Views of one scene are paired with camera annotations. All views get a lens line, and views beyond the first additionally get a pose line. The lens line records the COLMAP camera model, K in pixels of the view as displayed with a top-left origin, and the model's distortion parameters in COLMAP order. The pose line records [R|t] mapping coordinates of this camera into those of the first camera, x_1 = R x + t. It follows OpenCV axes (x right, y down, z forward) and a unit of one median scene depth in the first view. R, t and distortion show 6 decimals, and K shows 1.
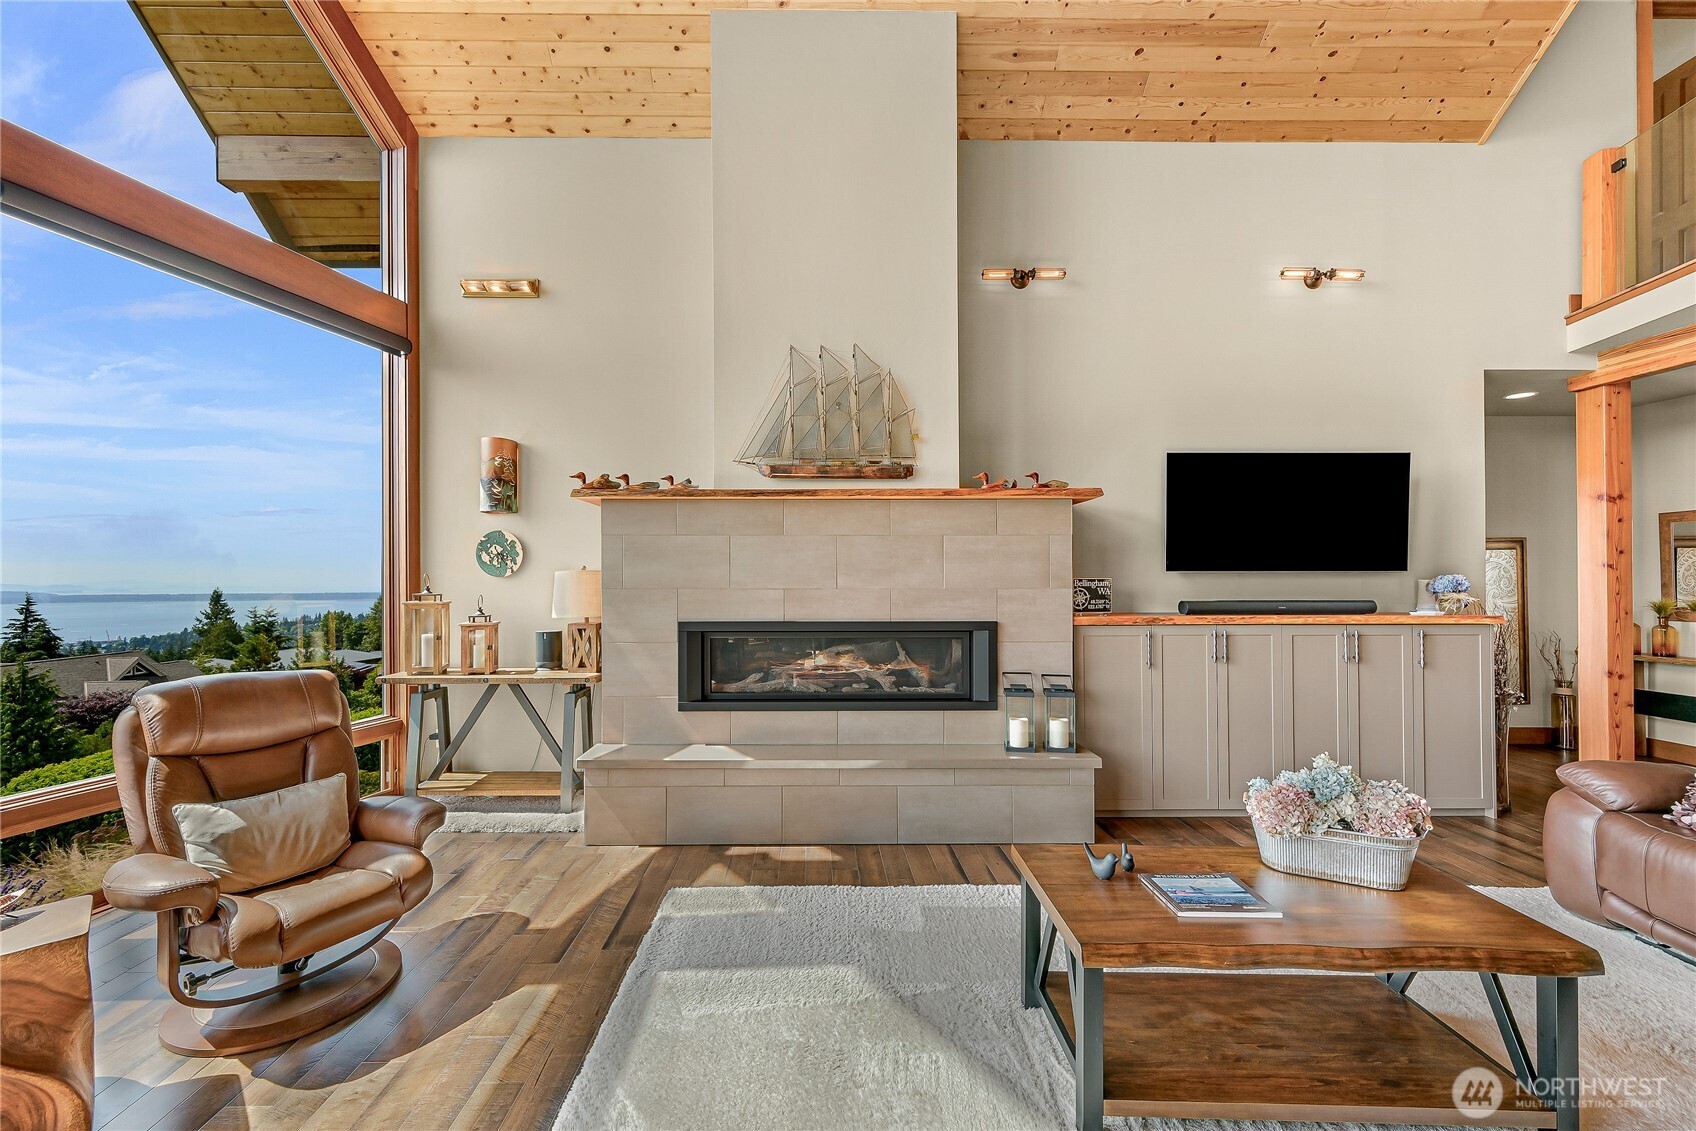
lens RADIAL K [[671.1, 0, 810.6], [0, 671.1, 584.7], [0, 0, 1]] dist [0.000388, -0.000795]
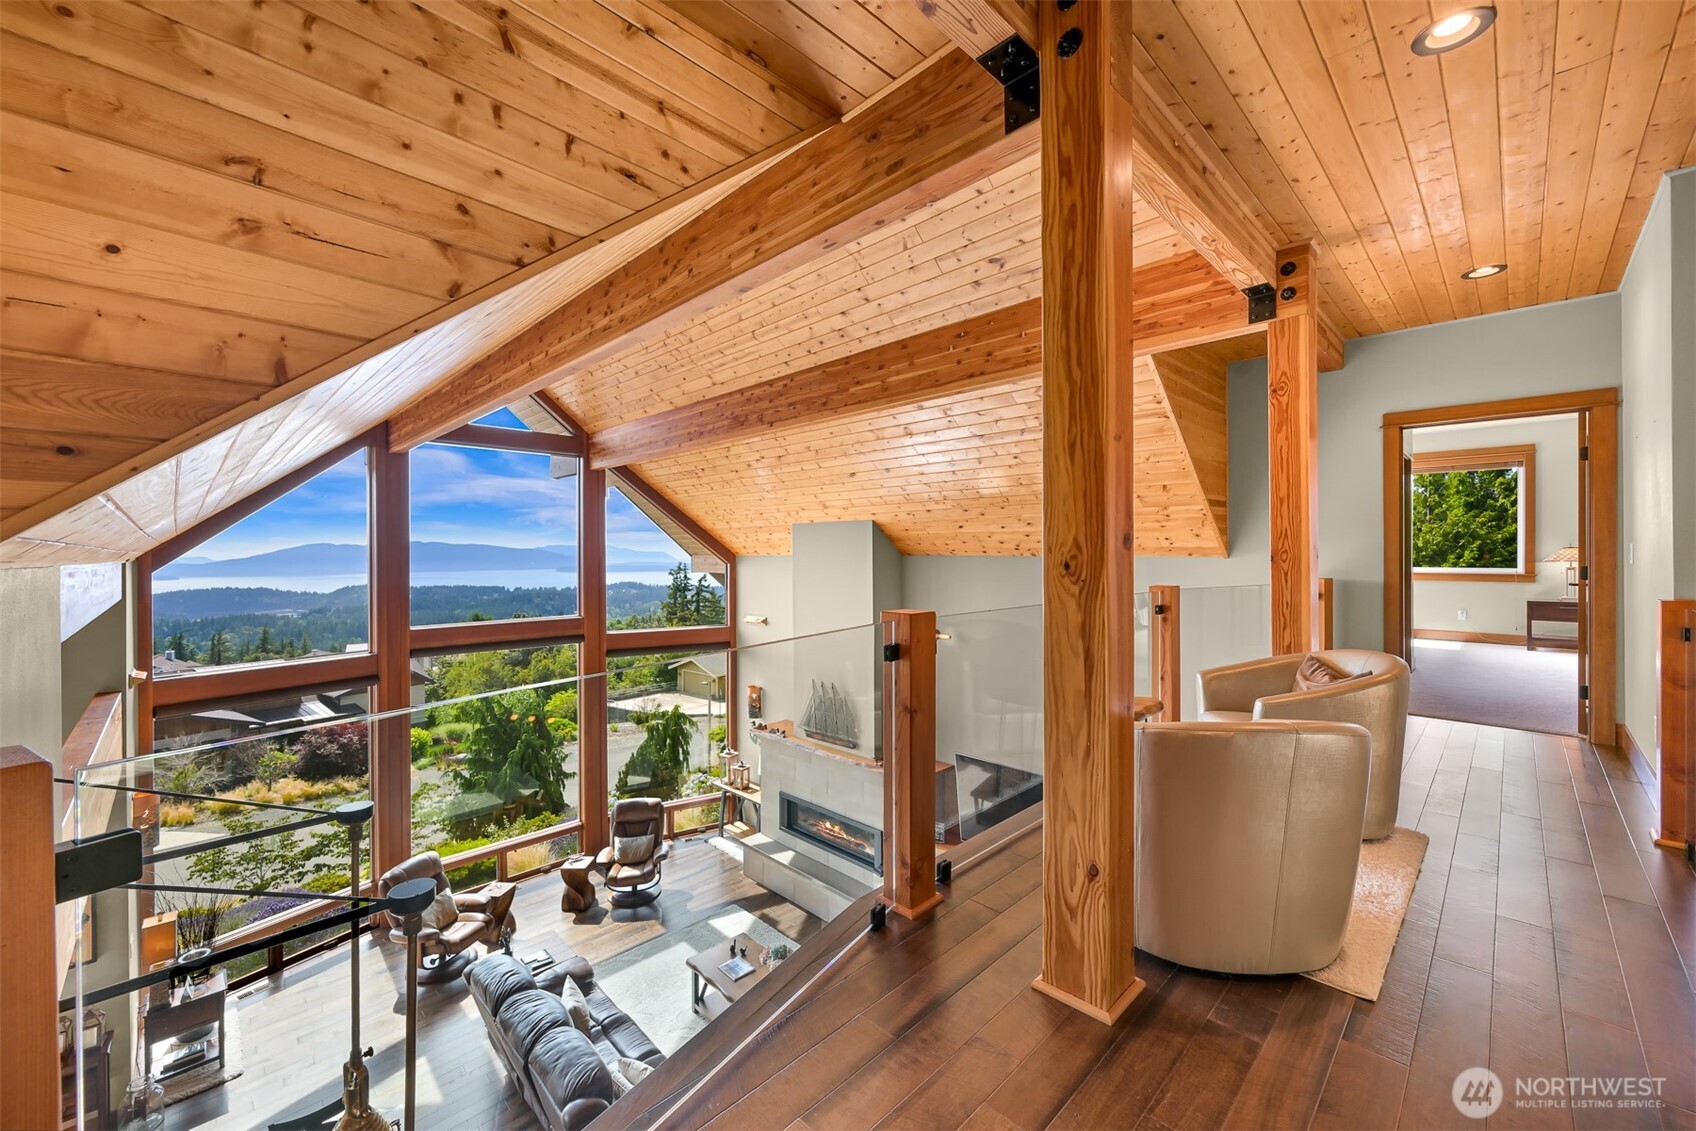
lens RADIAL K [[671.1, 0, 842.5], [0, 671.1, 553.1], [0, 0, 1]] dist [0.000388, -0.000795]
pose [[0.695787, -0.001742, -0.718246, 1.603069], [0.000341, 0.999998, -0.002094, -0.757949], [0.718248, 0.001212, 0.695786, -0.456232]]
